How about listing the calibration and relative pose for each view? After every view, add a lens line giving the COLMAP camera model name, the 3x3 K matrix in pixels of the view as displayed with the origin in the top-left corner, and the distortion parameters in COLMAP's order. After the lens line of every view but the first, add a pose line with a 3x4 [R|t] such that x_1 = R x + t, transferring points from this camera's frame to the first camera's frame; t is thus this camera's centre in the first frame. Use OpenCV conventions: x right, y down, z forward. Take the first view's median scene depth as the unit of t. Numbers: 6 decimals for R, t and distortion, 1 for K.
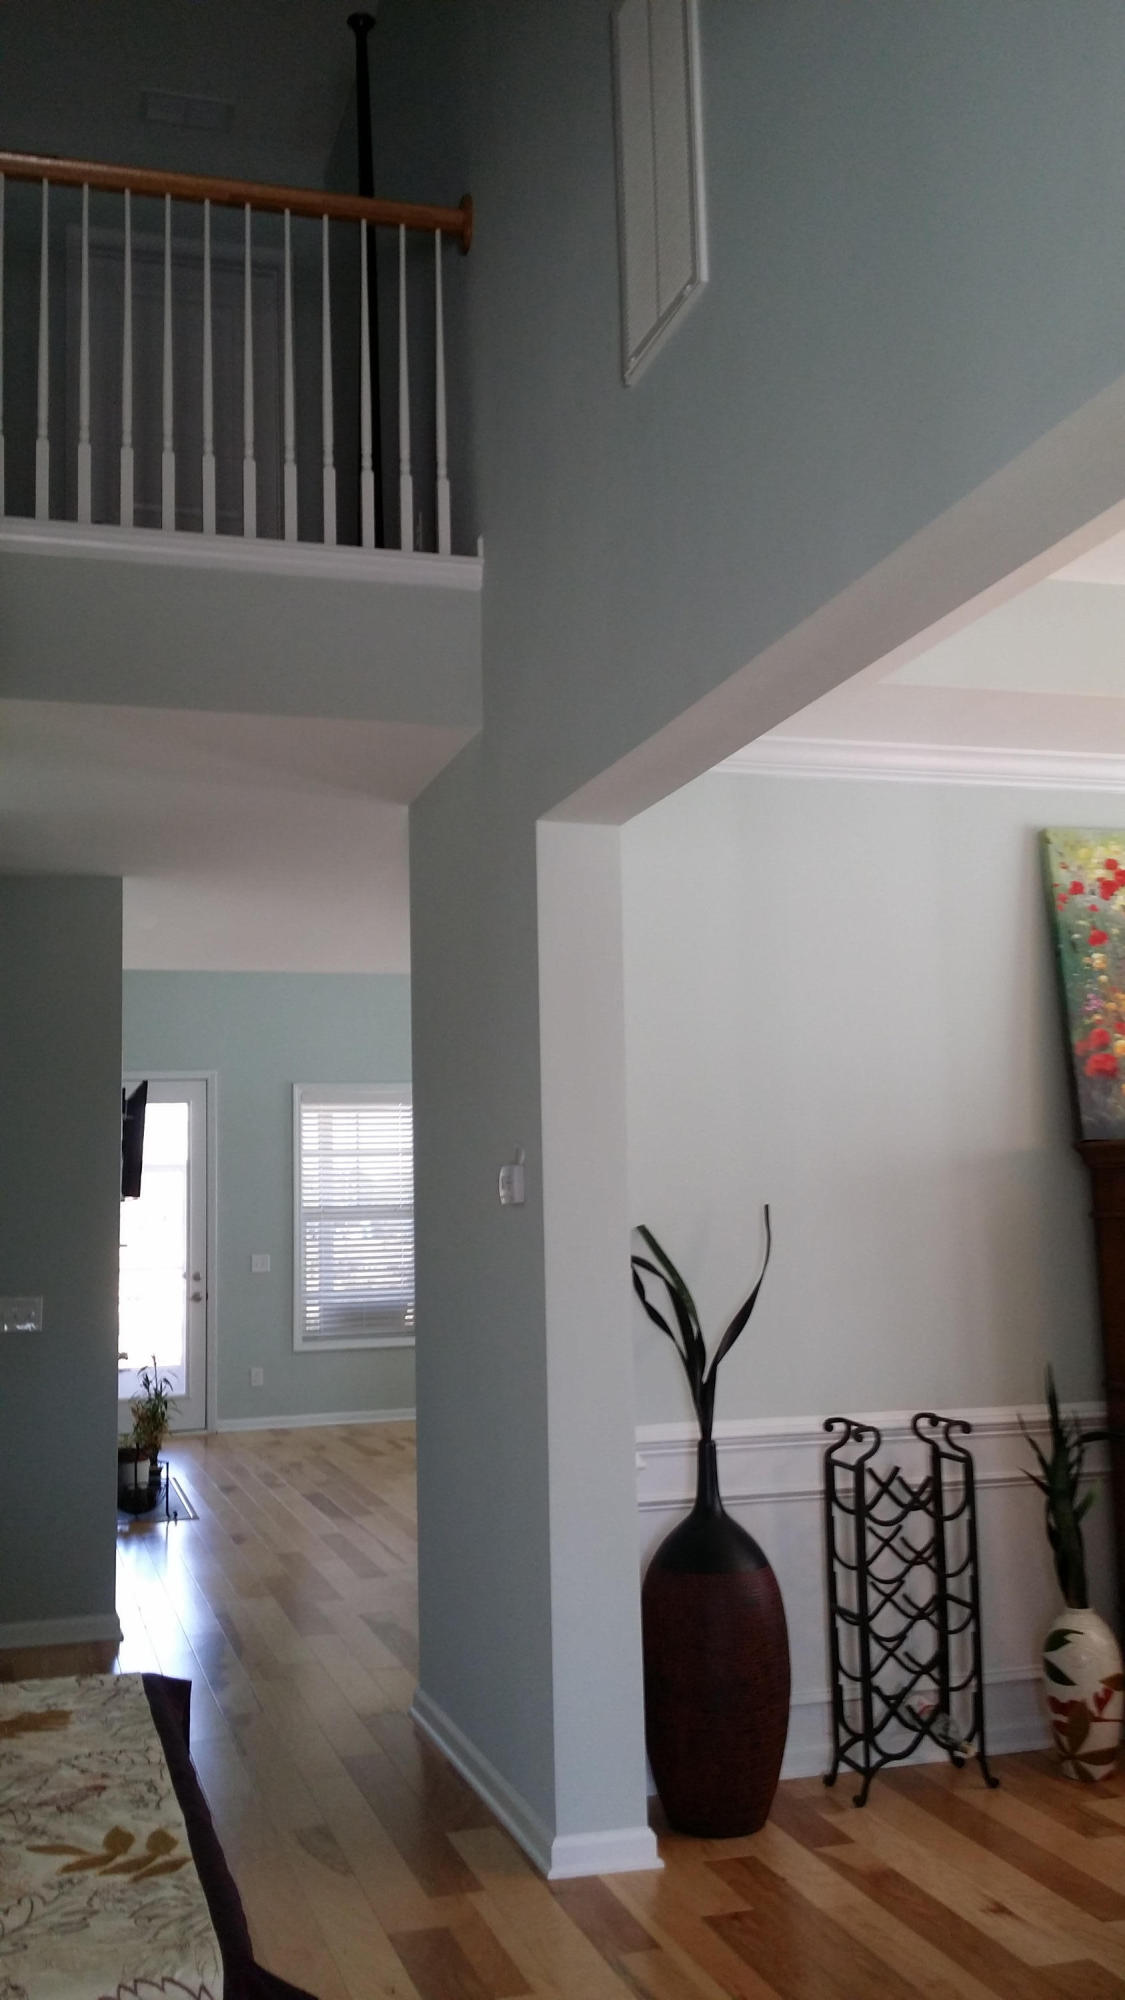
lens RADIAL K [[1786.9, 0, 625.1], [0, 1786.9, 996.0], [0, 0, 1]] dist [0.075145, -0.199589]
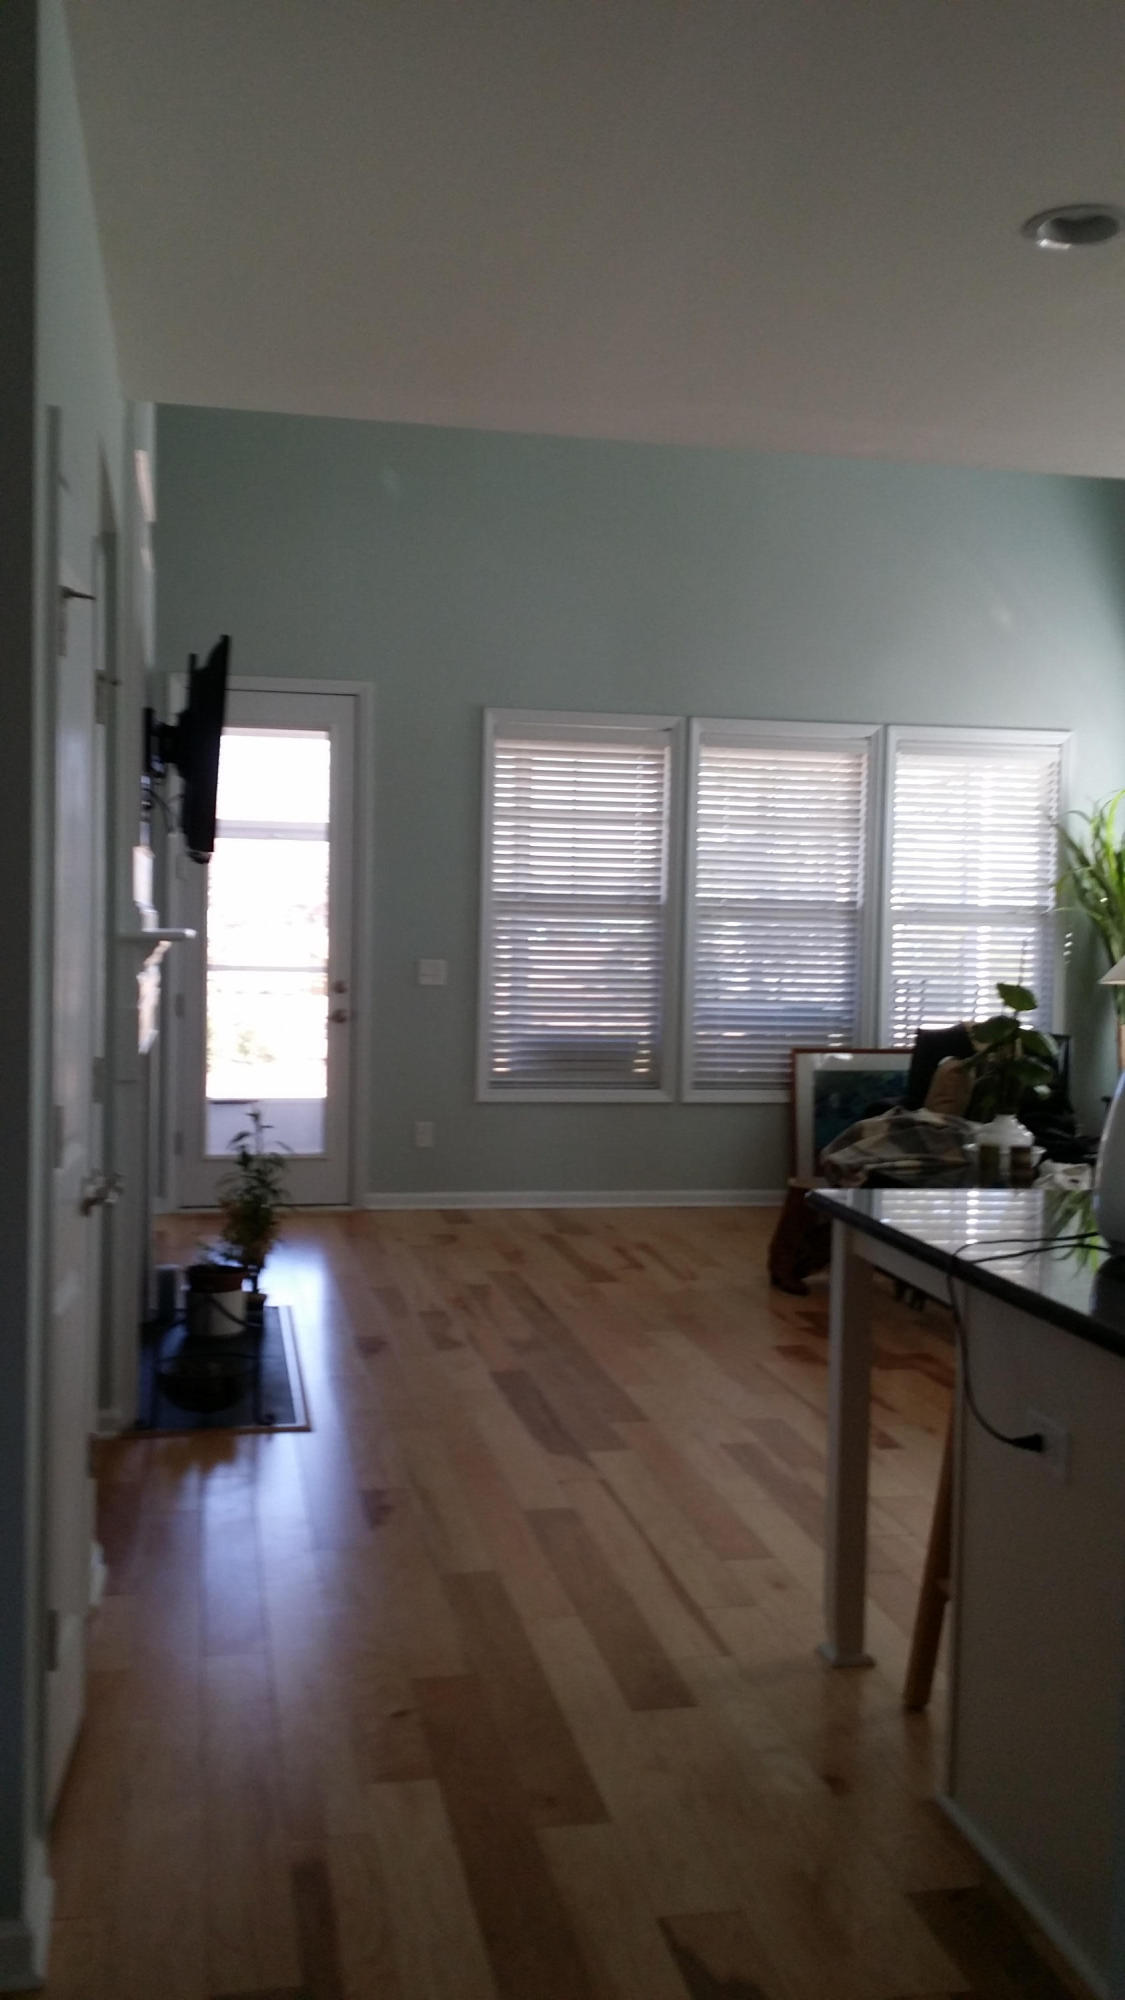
lens RADIAL K [[1784.9, 0, 538.7], [0, 1784.9, 965.7], [0, 0, 1]] dist [0.084990, -0.196333]
pose [[0.989054, 0.048973, -0.139187, -0.070340], [-0.028336, 0.988796, 0.146557, 0.047040], [0.144805, -0.141009, 0.979361, 0.350549]]
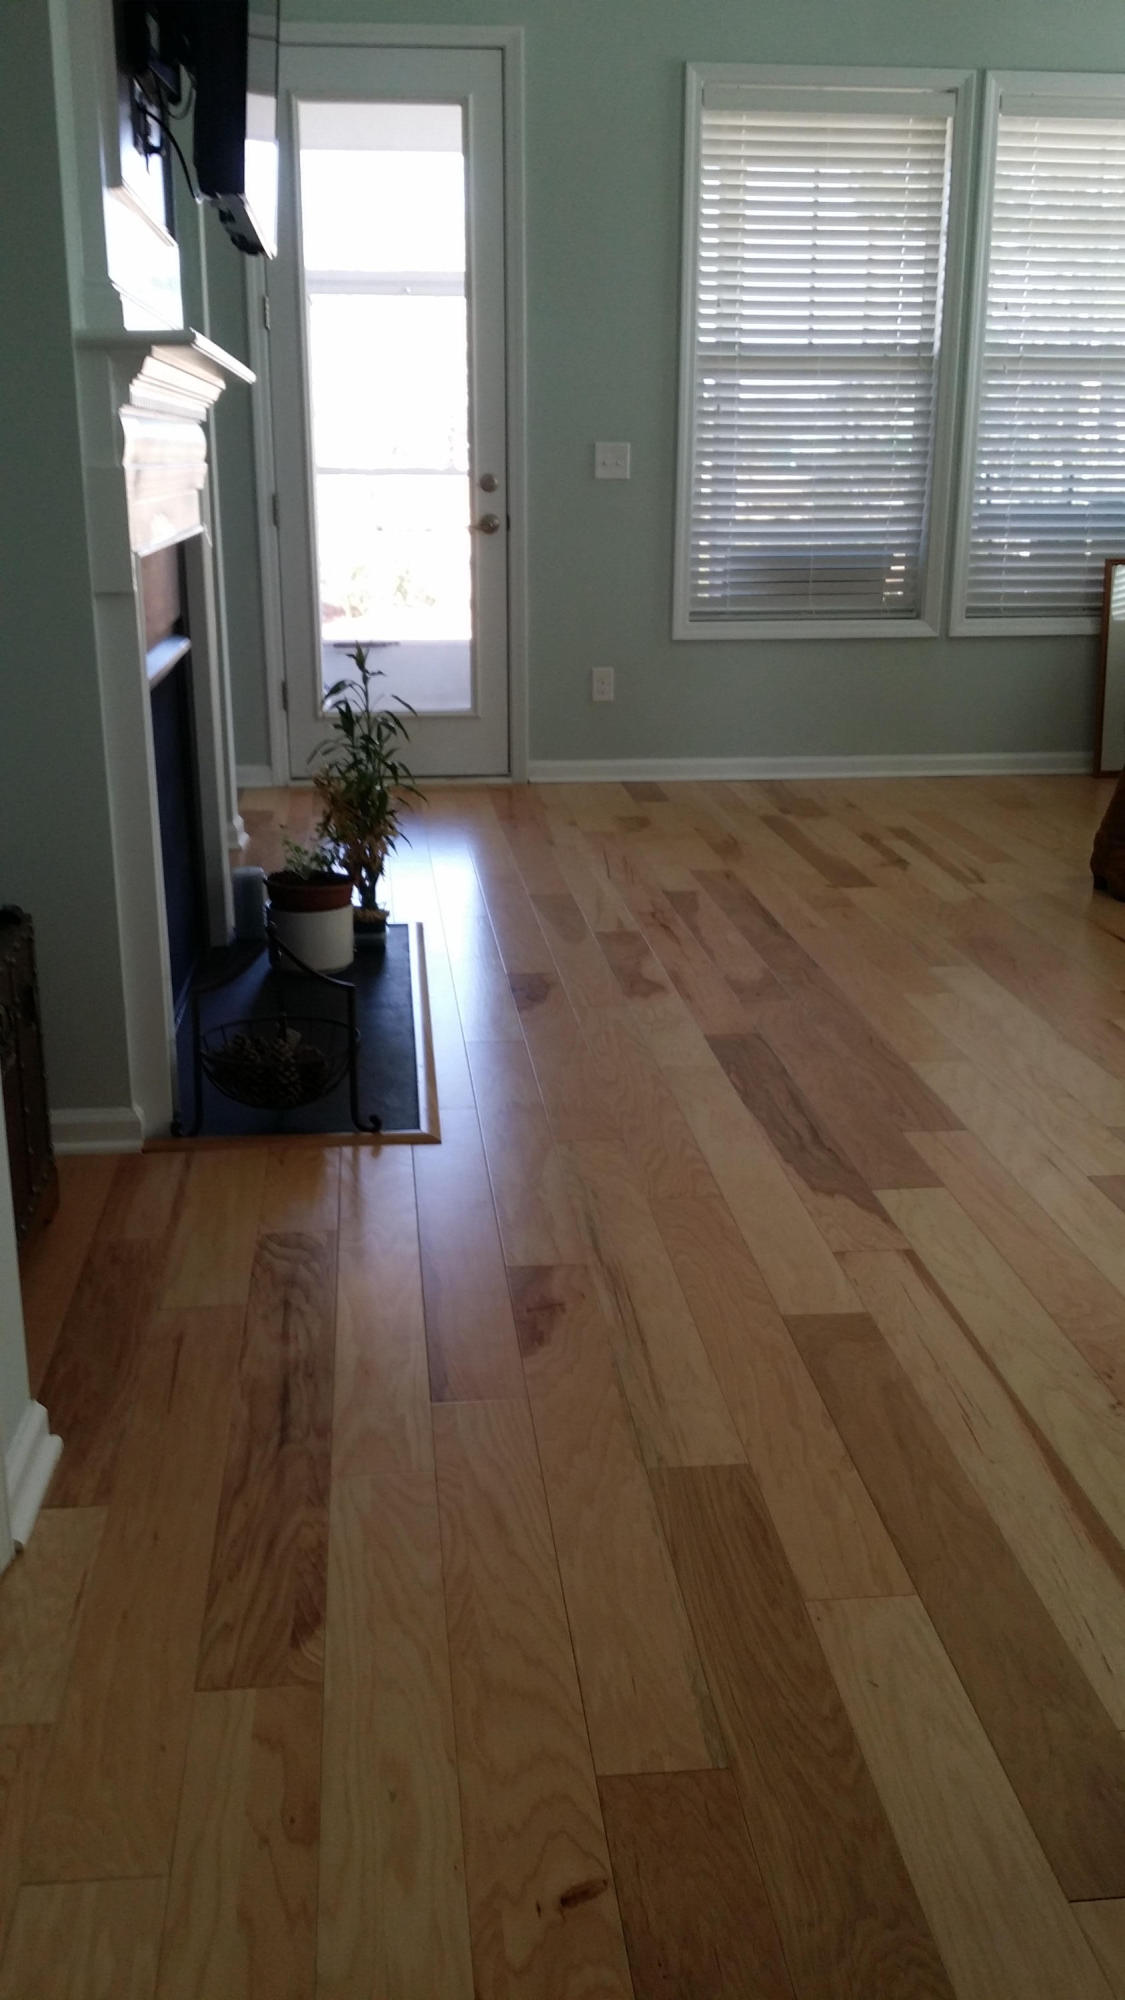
lens RADIAL K [[1784.9, 0, 538.7], [0, 1784.9, 965.7], [0, 0, 1]] dist [0.084990, -0.196333]
pose [[0.971733, 0.089275, -0.218550, -0.103719], [0.002290, 0.922135, 0.386862, 0.087443], [0.236069, -0.376427, 0.895865, 0.506542]]
